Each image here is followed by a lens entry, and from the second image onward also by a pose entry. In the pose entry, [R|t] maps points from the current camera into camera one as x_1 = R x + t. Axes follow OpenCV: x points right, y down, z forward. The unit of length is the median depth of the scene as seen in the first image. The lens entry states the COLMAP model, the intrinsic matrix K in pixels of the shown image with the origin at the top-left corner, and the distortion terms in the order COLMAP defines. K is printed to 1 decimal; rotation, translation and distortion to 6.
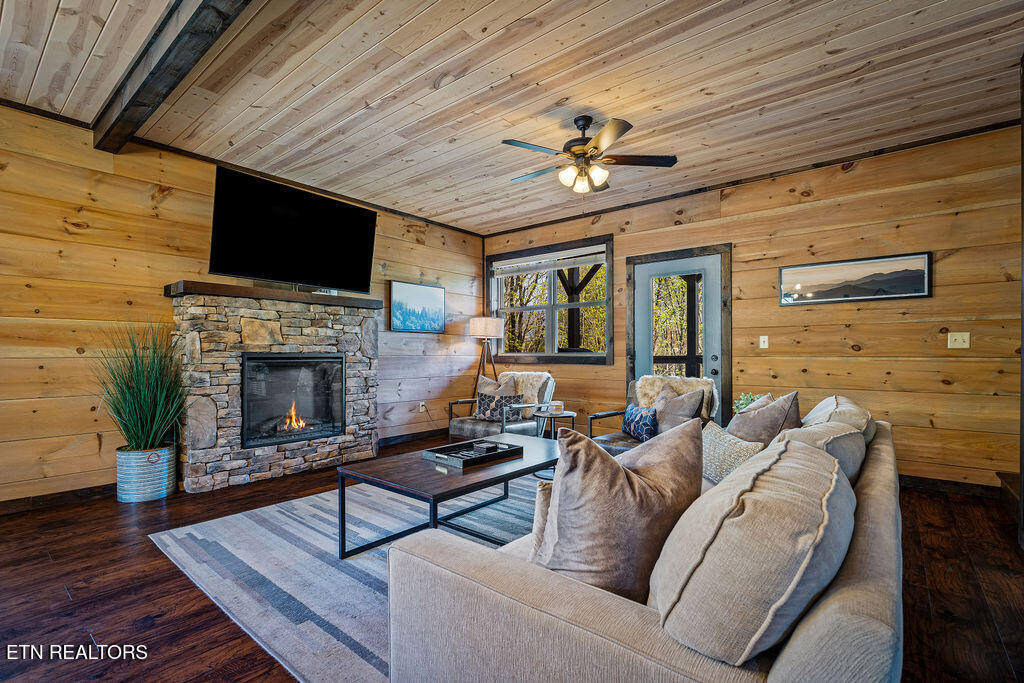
lens RADIAL K [[470.8, 0, 513.9], [0, 470.8, 353.8], [0, 0, 1]] dist [-0.003118, -0.000296]
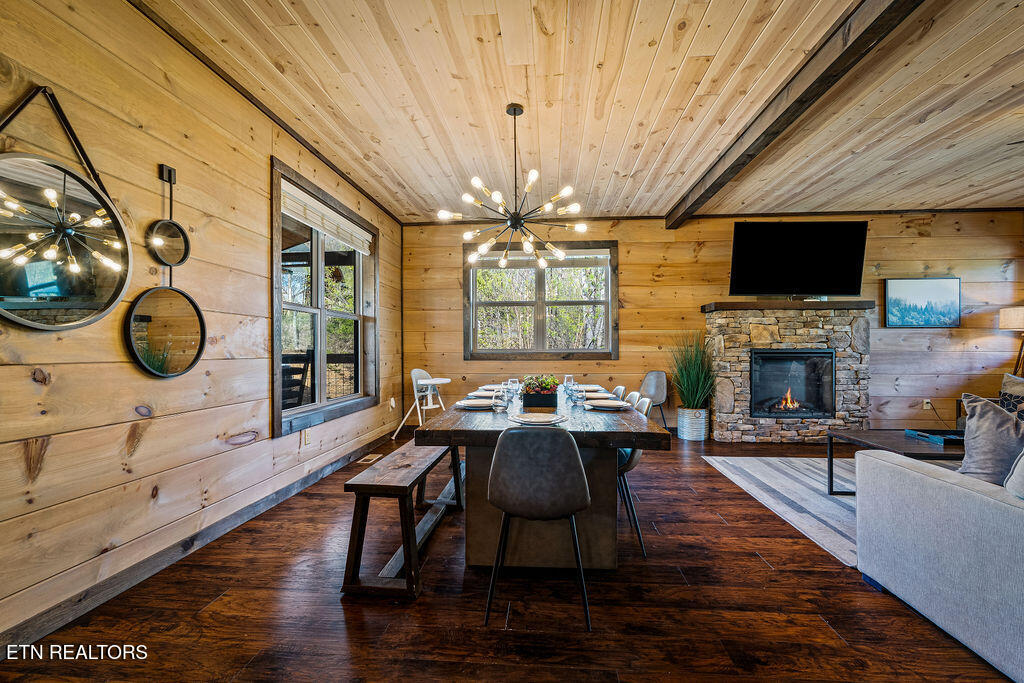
lens RADIAL K [[459.3, 0, 511.3], [0, 459.3, 348.3], [0, 0, 1]] dist [-0.004469, 0.000017]
pose [[0.569054, -0.000293, -0.822300, 0.122793], [0.000218, 1.000000, -0.000206, -0.003349], [0.822300, -0.000062, 0.569054, -0.317322]]
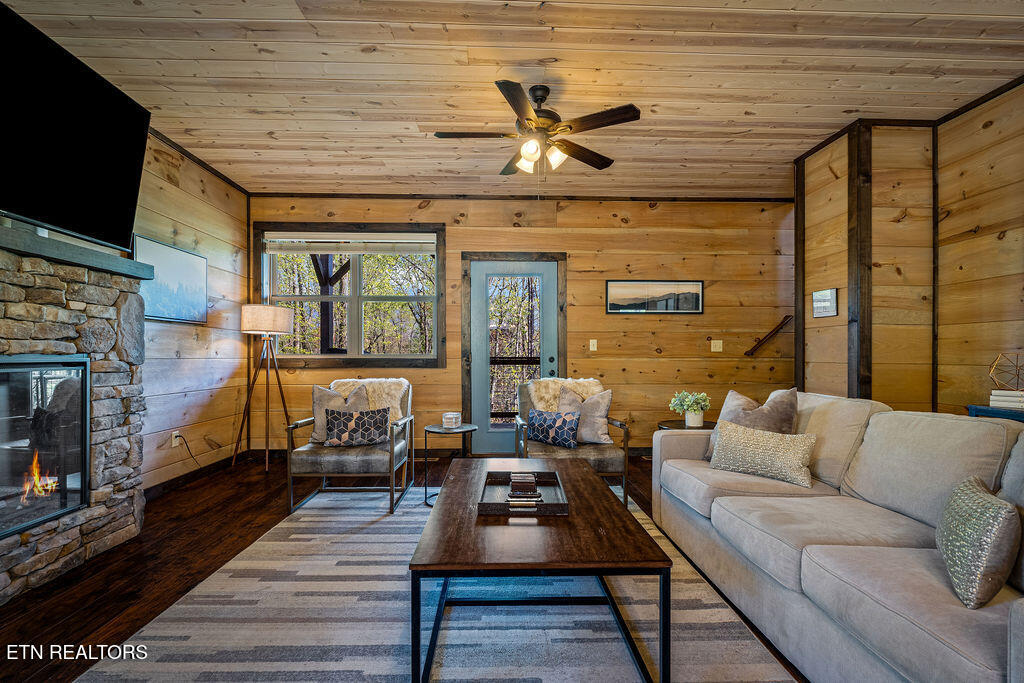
lens RADIAL K [[470.8, 0, 513.9], [0, 470.8, 353.8], [0, 0, 1]] dist [-0.003118, -0.000296]
pose [[0.749995, 0.001390, 0.661442, -0.358382], [-0.000002, 0.999998, -0.002099, -0.001805], [-0.661444, 0.001573, 0.749993, 0.282220]]
